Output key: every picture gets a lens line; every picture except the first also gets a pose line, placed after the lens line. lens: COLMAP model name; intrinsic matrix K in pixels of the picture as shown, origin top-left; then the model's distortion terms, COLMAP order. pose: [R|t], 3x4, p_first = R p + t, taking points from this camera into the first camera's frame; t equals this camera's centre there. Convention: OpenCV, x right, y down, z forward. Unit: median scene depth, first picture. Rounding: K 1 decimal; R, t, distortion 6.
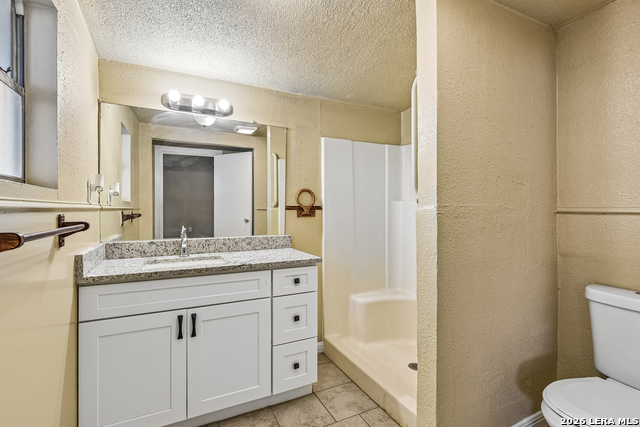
lens RADIAL K [[297.8, 0, 319.1], [0, 297.8, 210.9], [0, 0, 1]] dist [0.004602, -0.000480]
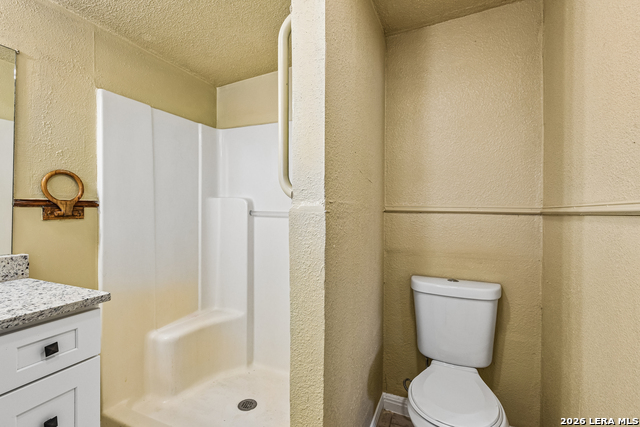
lens RADIAL K [[297.8, 0, 319.1], [0, 297.8, 210.9], [0, 0, 1]] dist [0.004602, -0.000480]
pose [[0.762750, 0.001011, 0.646693, -0.042827], [-0.002146, 0.999997, 0.000968, 0.002202], [-0.646690, -0.002126, 0.762750, 0.251376]]
